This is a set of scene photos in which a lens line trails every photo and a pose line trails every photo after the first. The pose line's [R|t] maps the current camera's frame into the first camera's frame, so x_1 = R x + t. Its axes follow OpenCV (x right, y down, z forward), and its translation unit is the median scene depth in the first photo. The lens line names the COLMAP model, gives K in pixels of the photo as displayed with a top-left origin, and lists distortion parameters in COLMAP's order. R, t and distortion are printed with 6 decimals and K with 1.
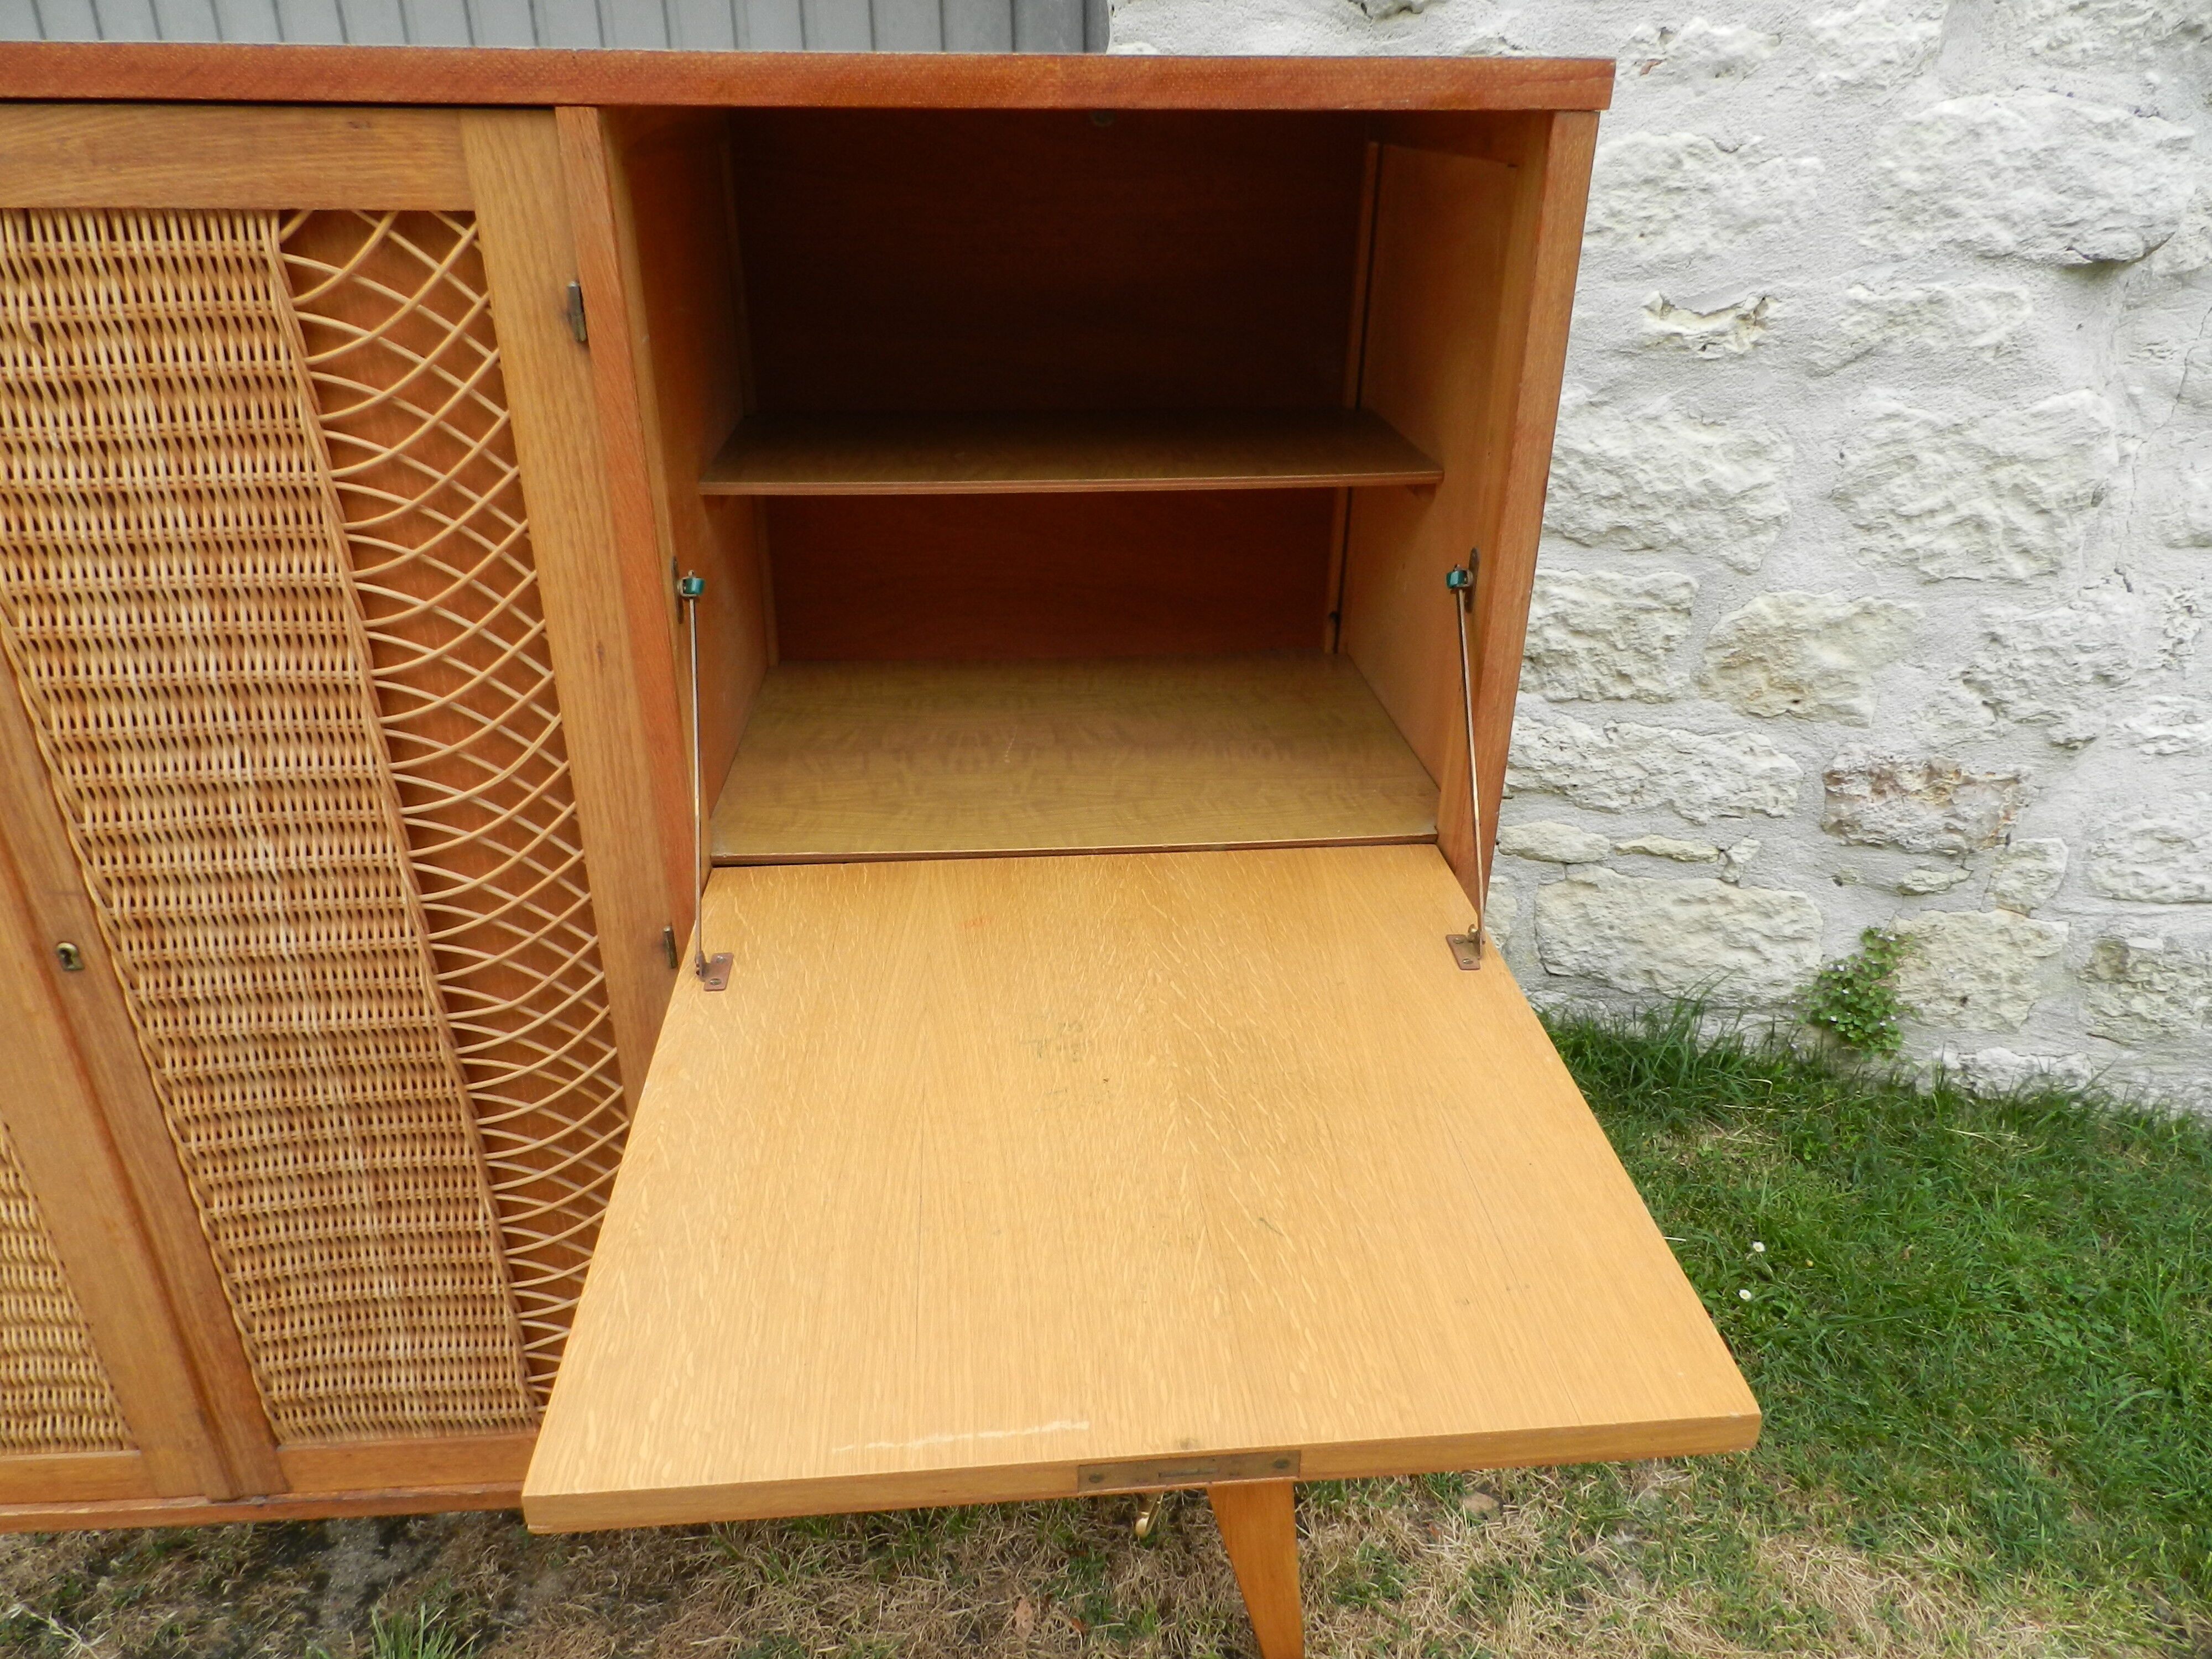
lens RADIAL K [[1480.5, 0, 1117.3], [0, 1480.5, 834.9], [0, 0, 1]] dist [0.014268, -0.009330]
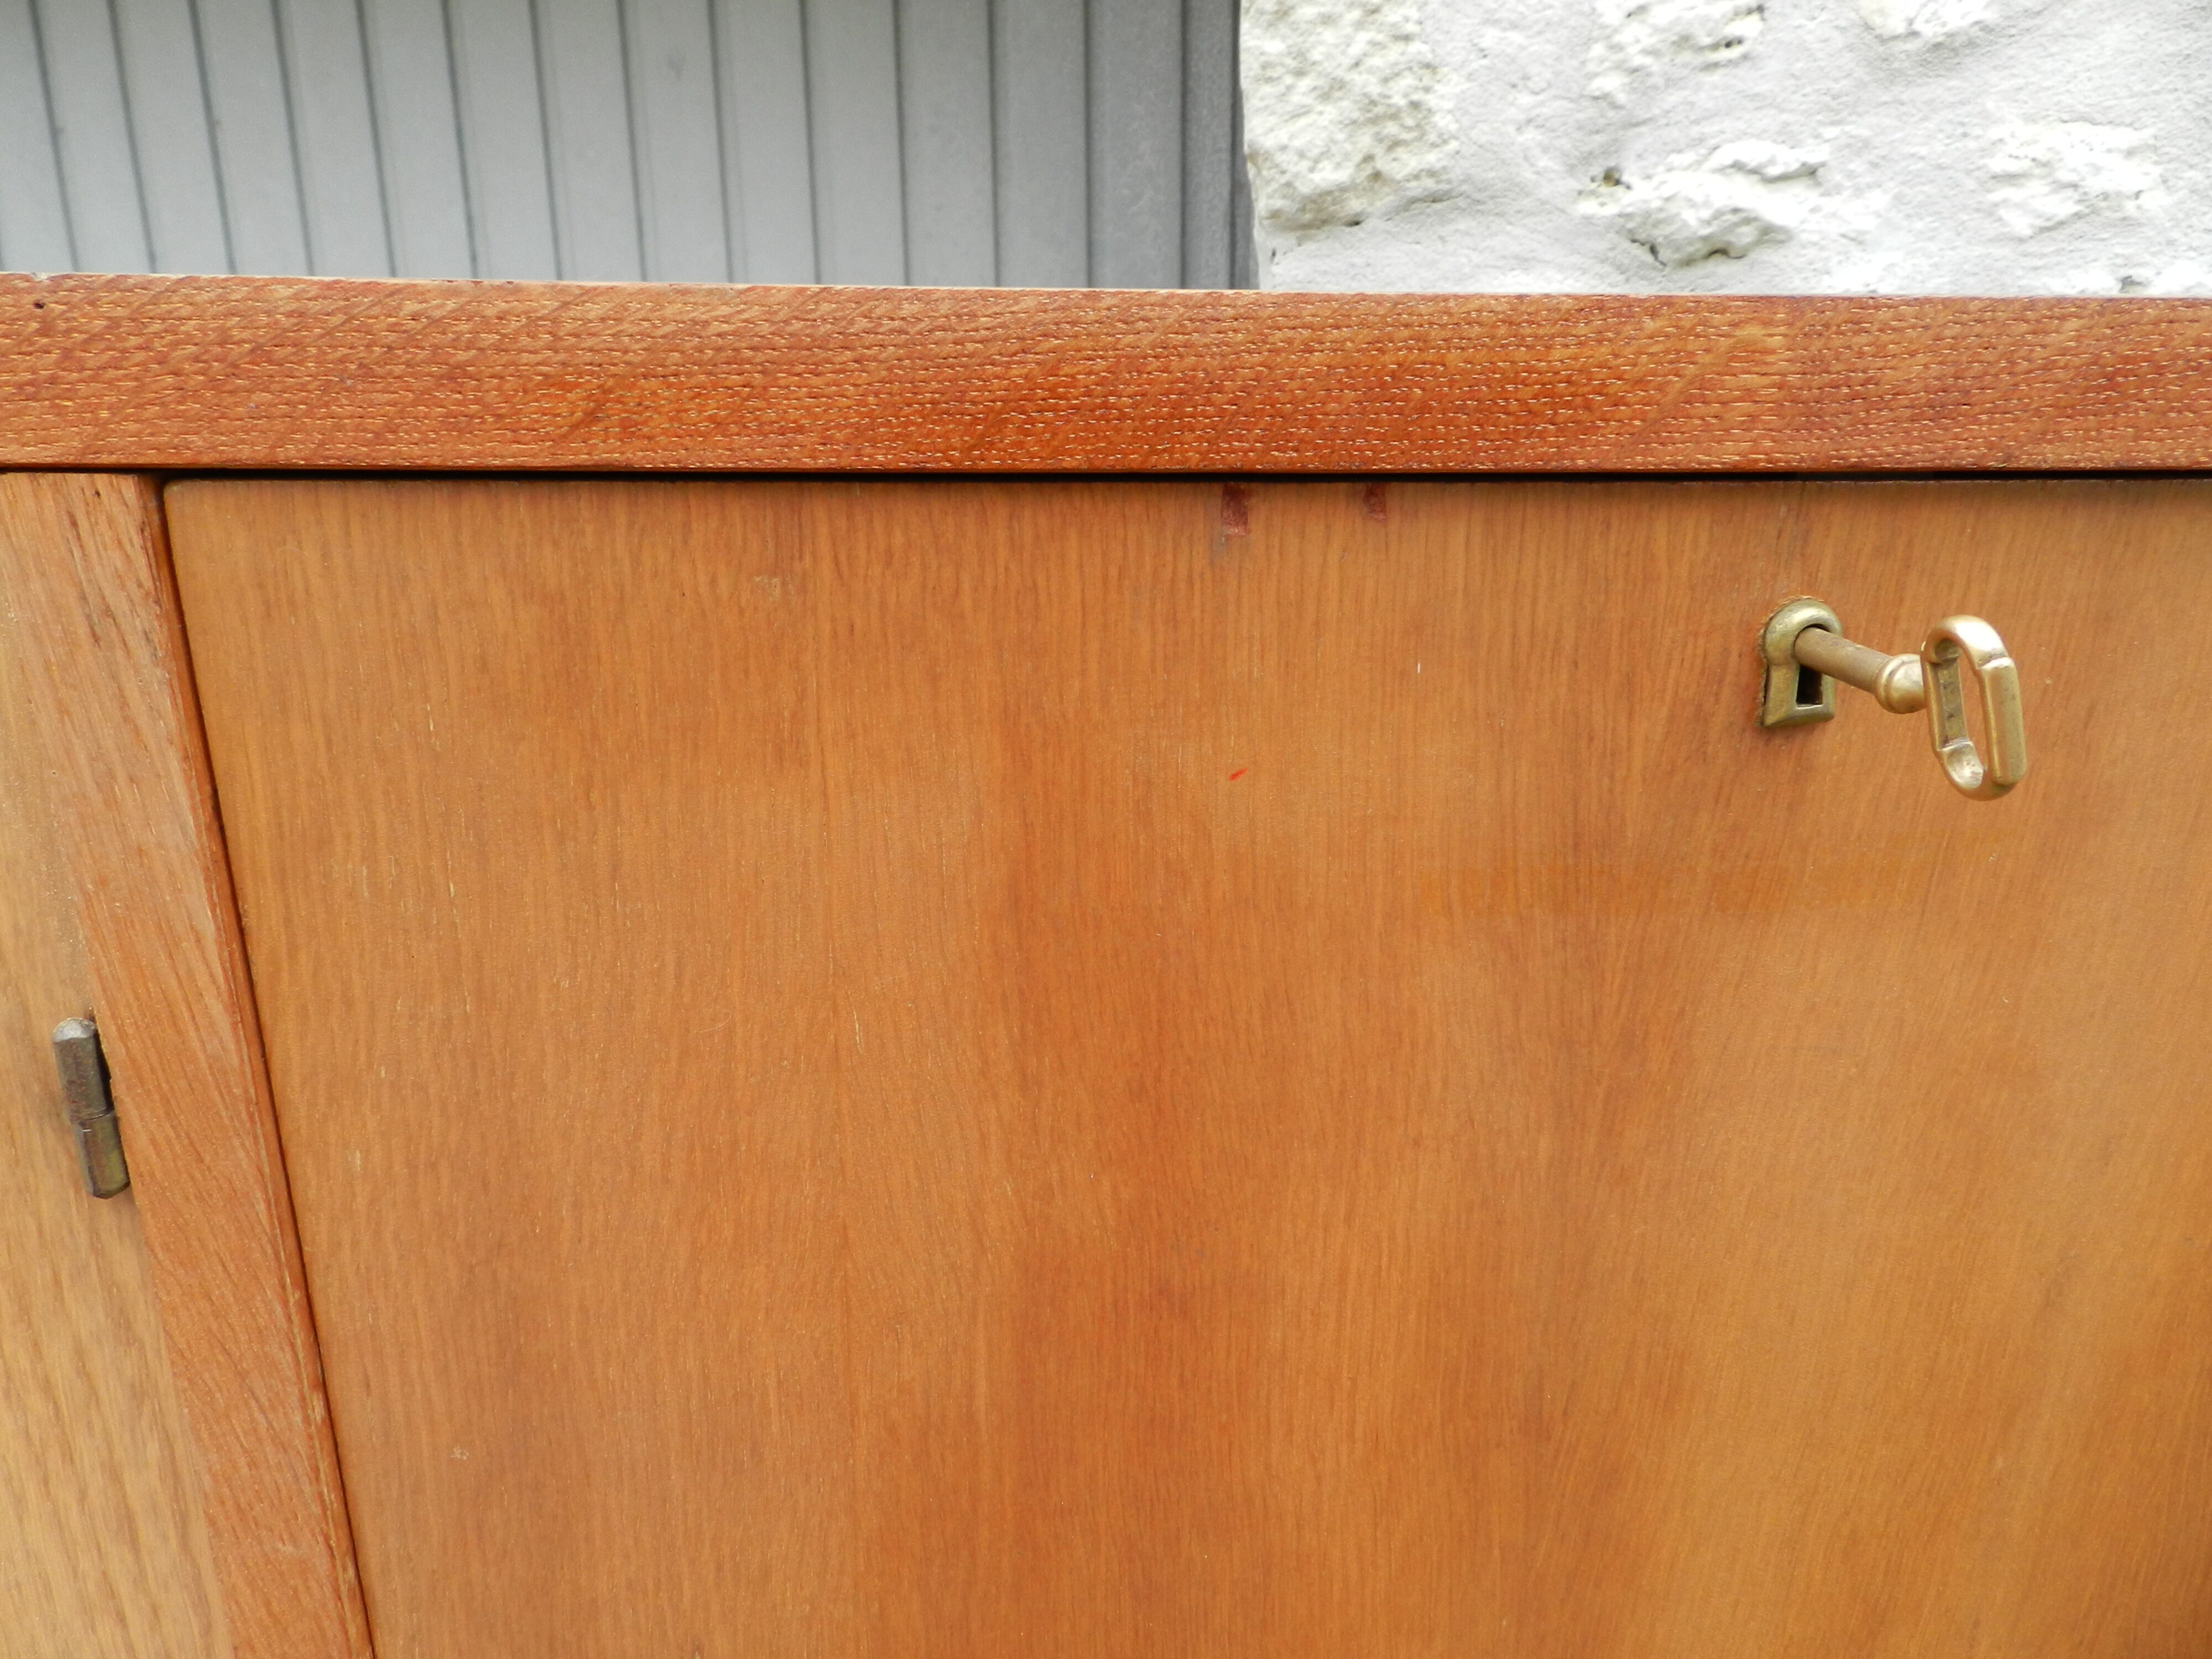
lens RADIAL K [[1480.5, 0, 1109.1], [0, 1480.5, 828.0], [0, 0, 1]] dist [0.014268, -0.009330]
pose [[0.999976, -0.002096, 0.006579, -0.085583], [0.003082, 0.988120, -0.153654, -0.190093], [-0.006179, 0.153671, 0.988103, 0.366556]]
